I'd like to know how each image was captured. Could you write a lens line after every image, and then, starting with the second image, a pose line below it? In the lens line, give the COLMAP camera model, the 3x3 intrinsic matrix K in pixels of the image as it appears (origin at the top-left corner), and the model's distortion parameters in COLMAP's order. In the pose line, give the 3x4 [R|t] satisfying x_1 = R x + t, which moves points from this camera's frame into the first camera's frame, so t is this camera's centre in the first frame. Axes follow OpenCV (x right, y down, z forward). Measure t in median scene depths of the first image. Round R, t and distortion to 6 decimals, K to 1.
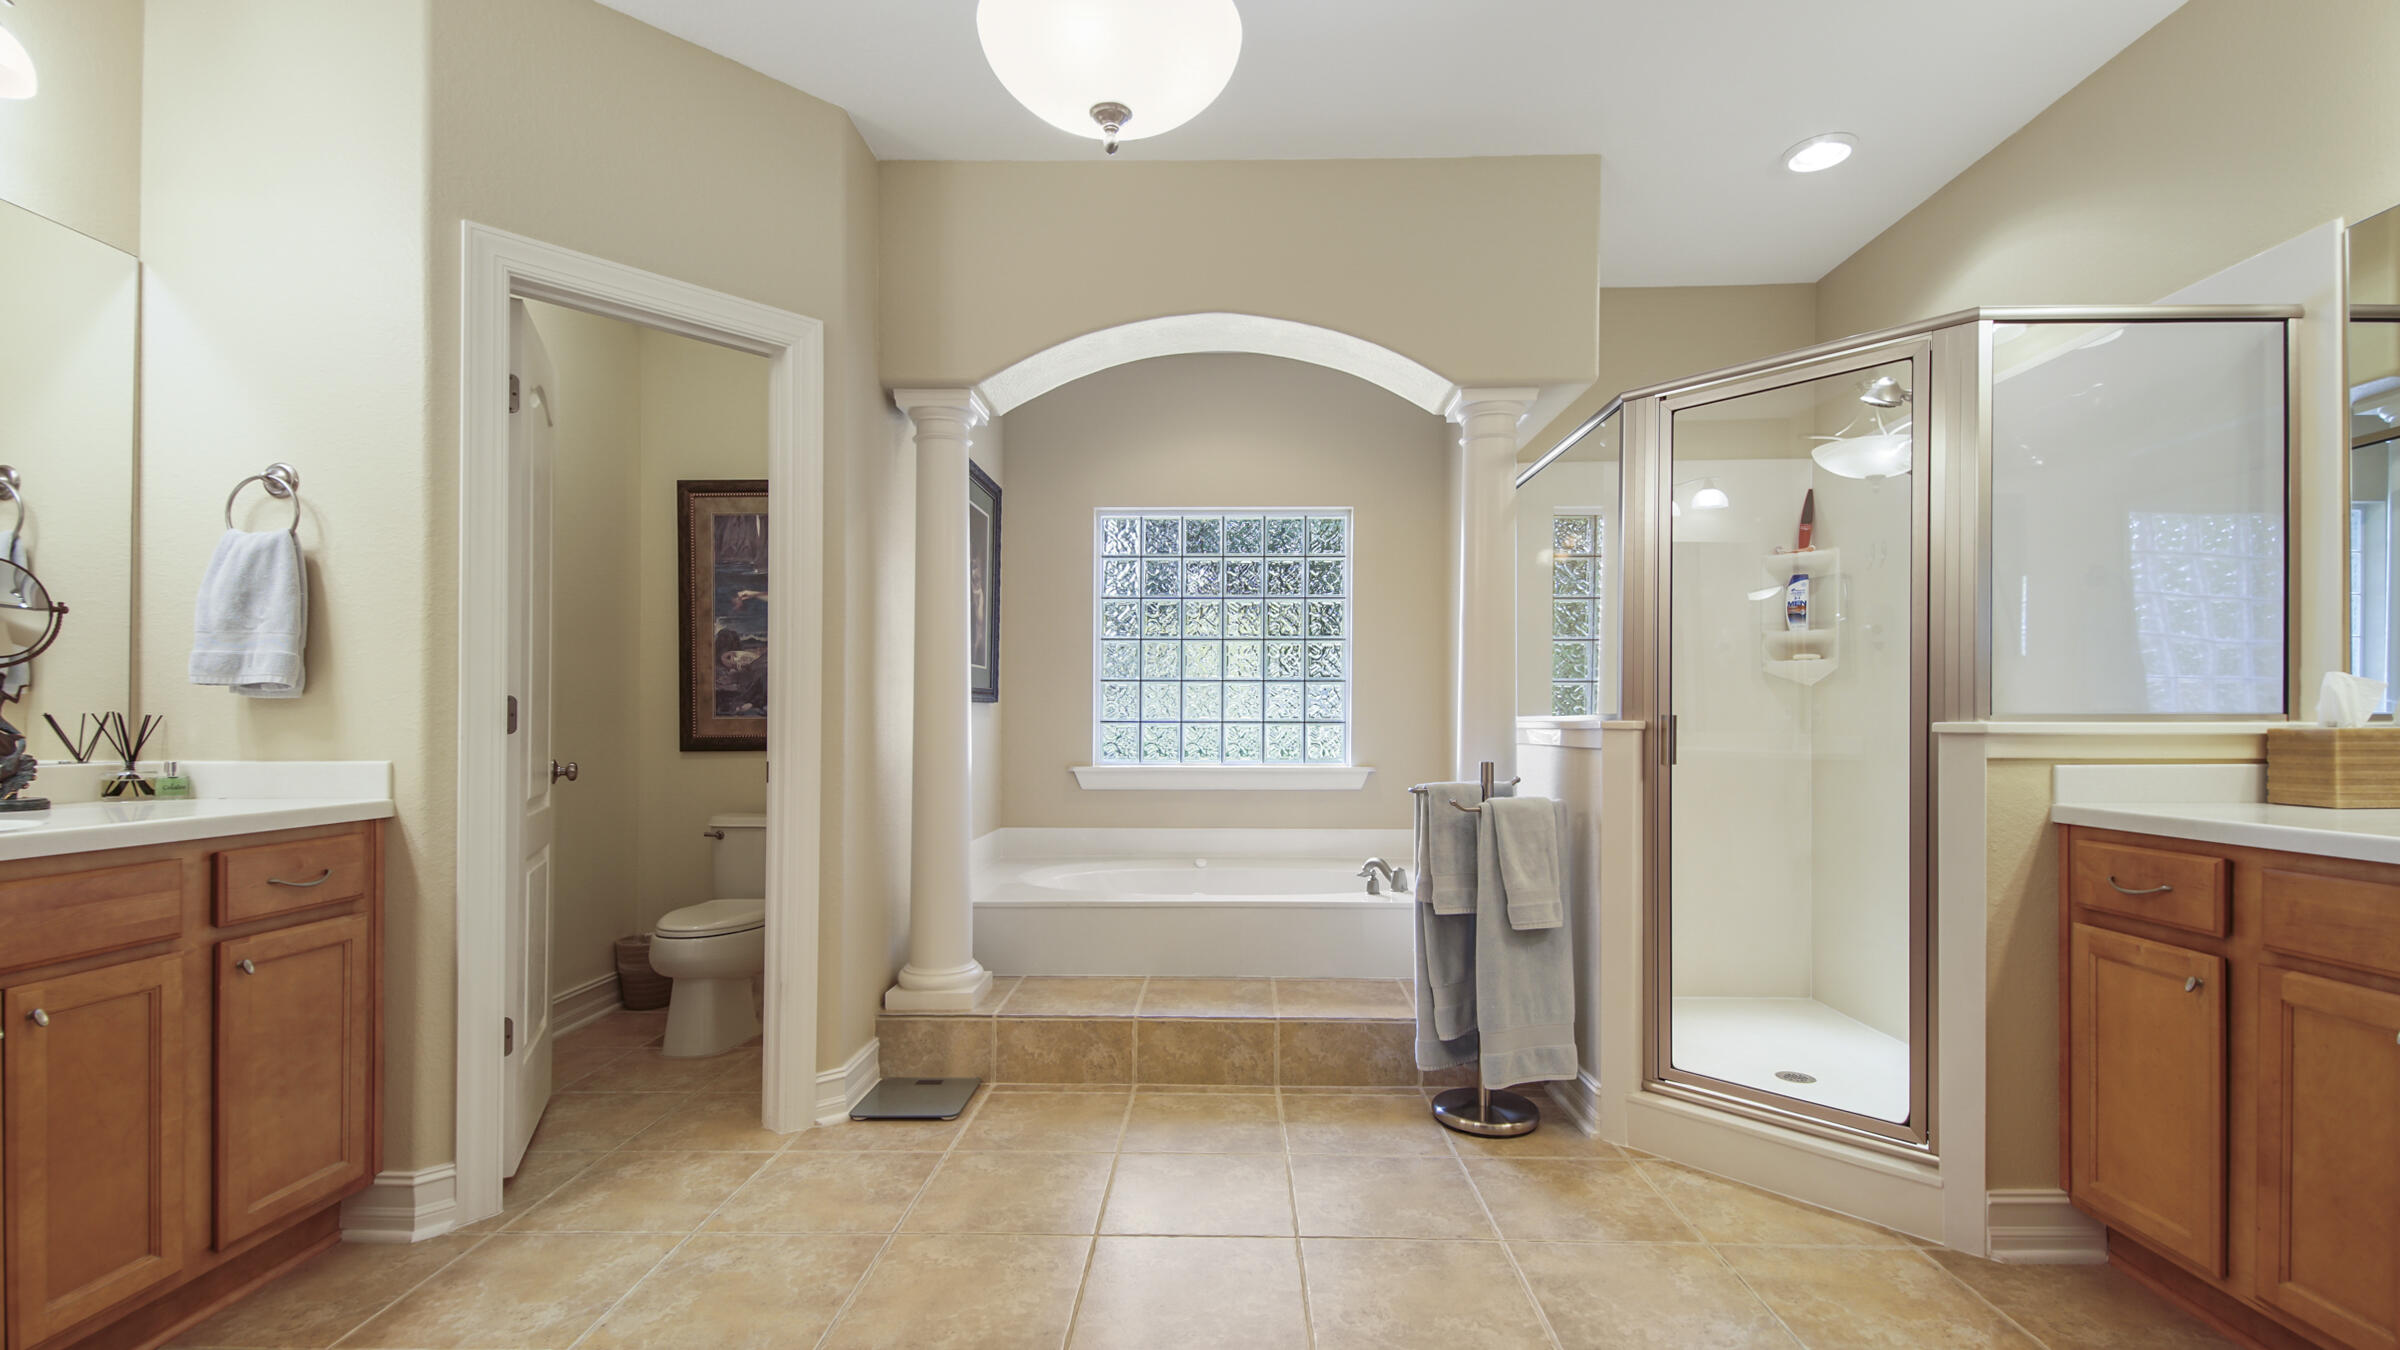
lens RADIAL K [[1041.7, 0, 1194.9], [0, 1041.7, 685.7], [0, 0, 1]] dist [0.037657, -0.020541]
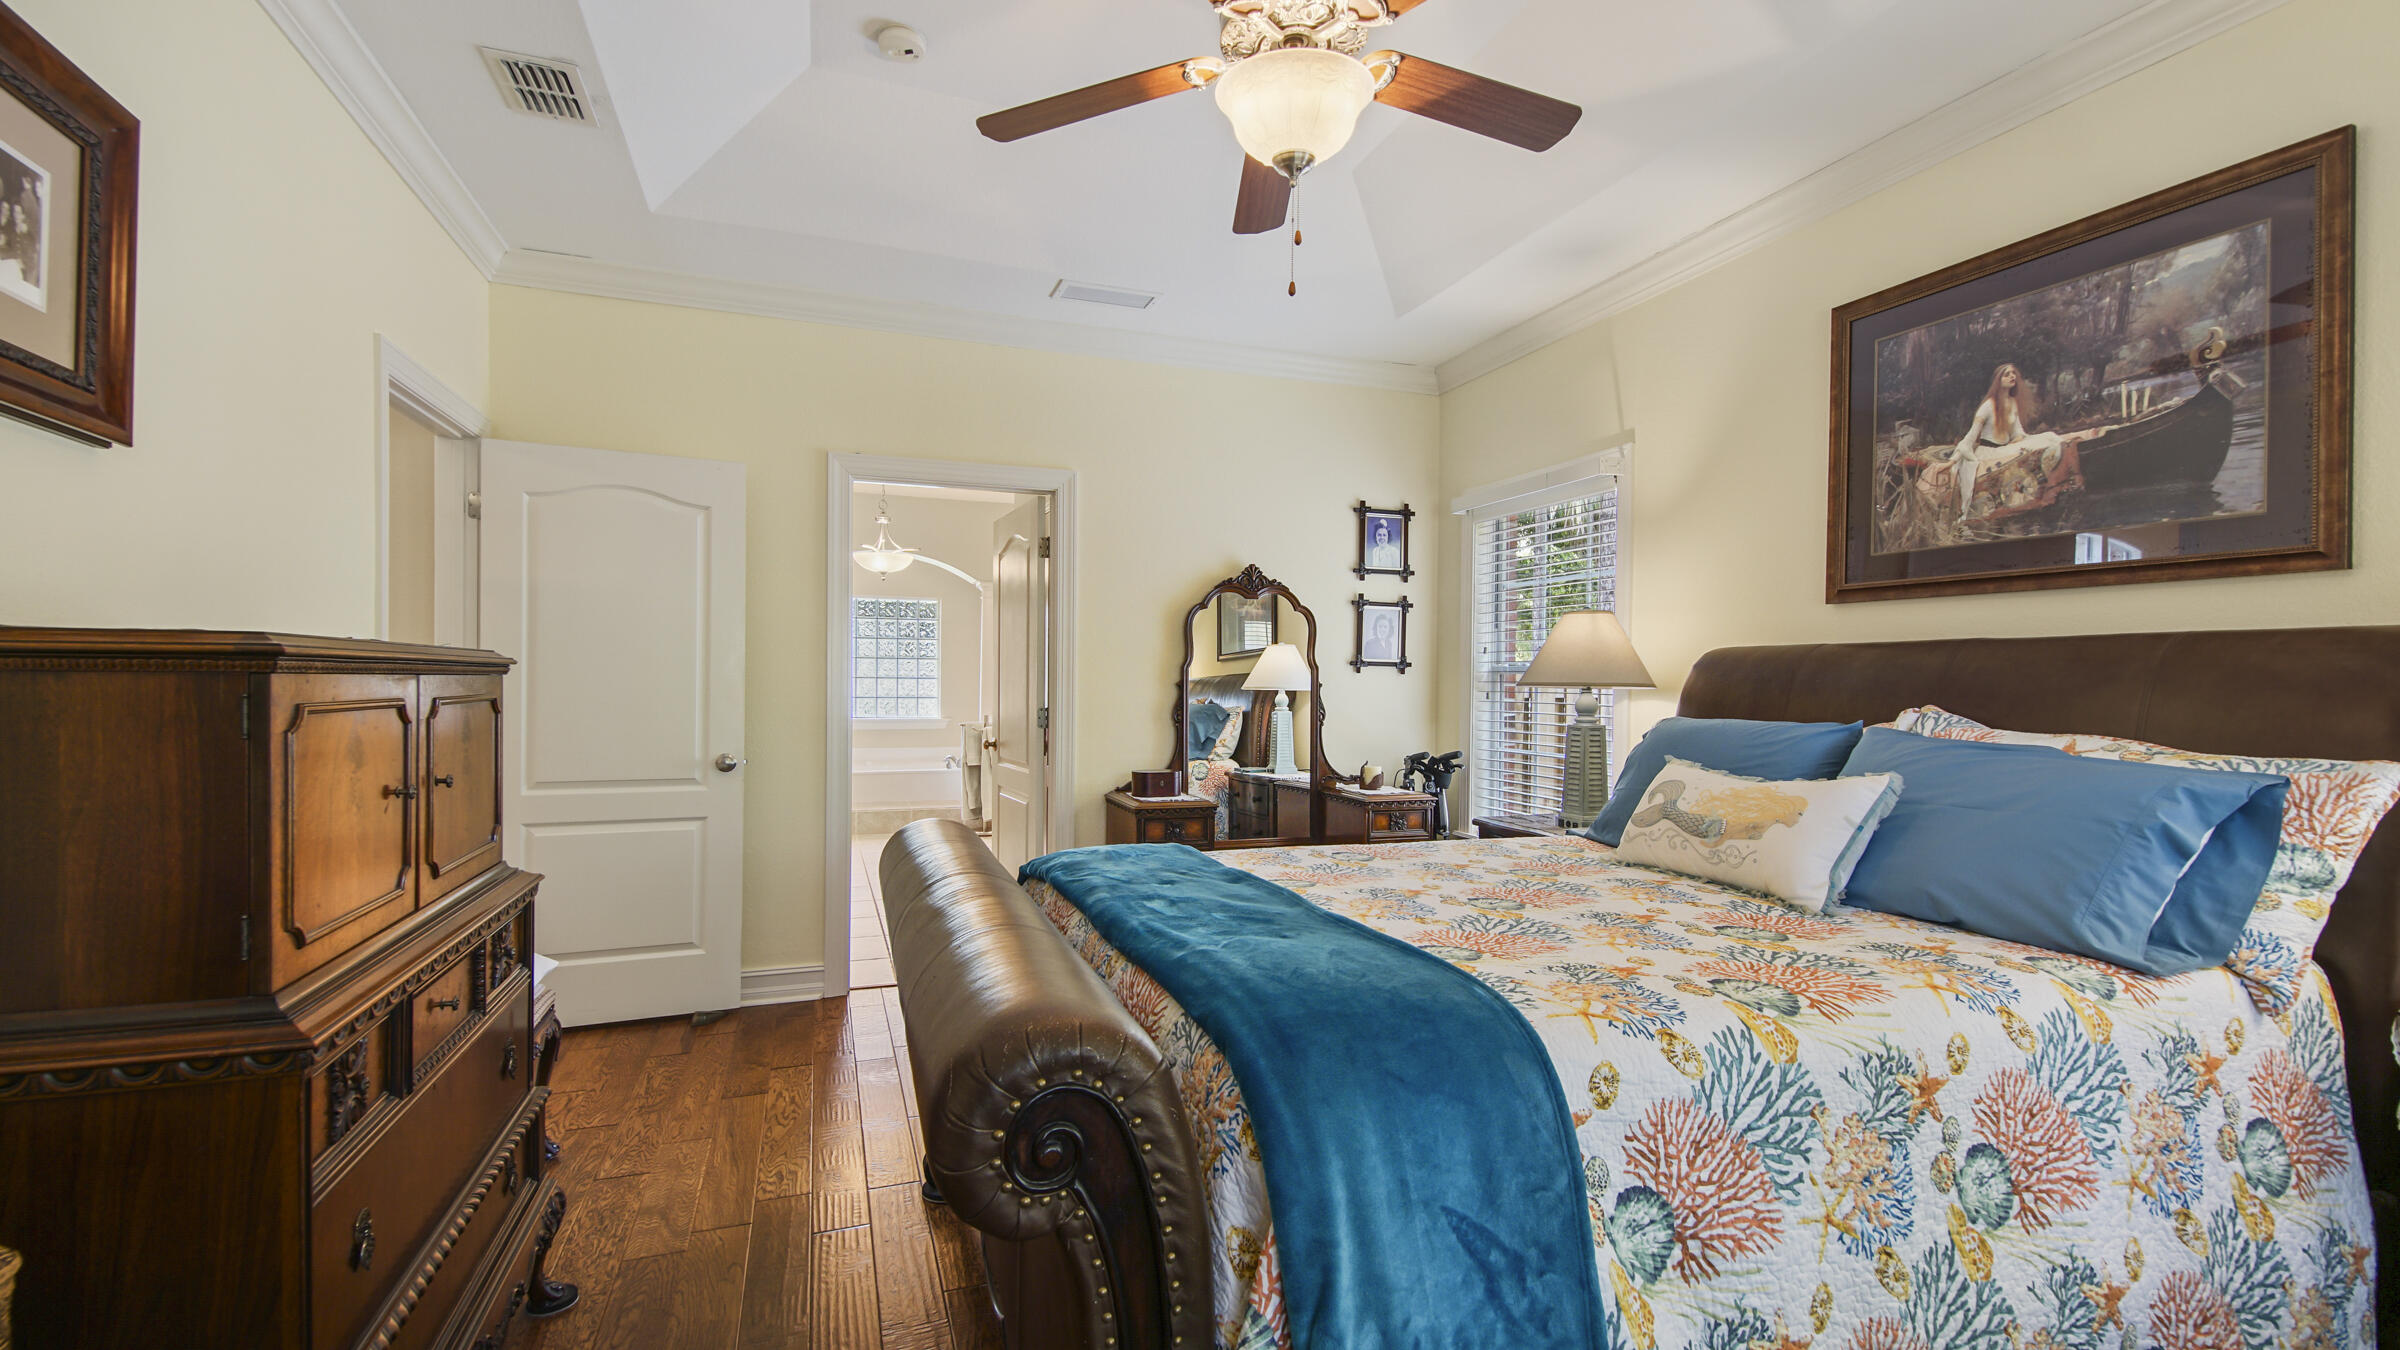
lens RADIAL K [[1041.7, 0, 1194.9], [0, 1041.7, 685.7], [0, 0, 1]] dist [0.037657, -0.020541]
pose [[0.927609, -0.002198, 0.373546, -0.182939], [-0.014565, 0.999009, 0.042048, -0.093065], [-0.373268, -0.044445, 0.926658, -1.307737]]
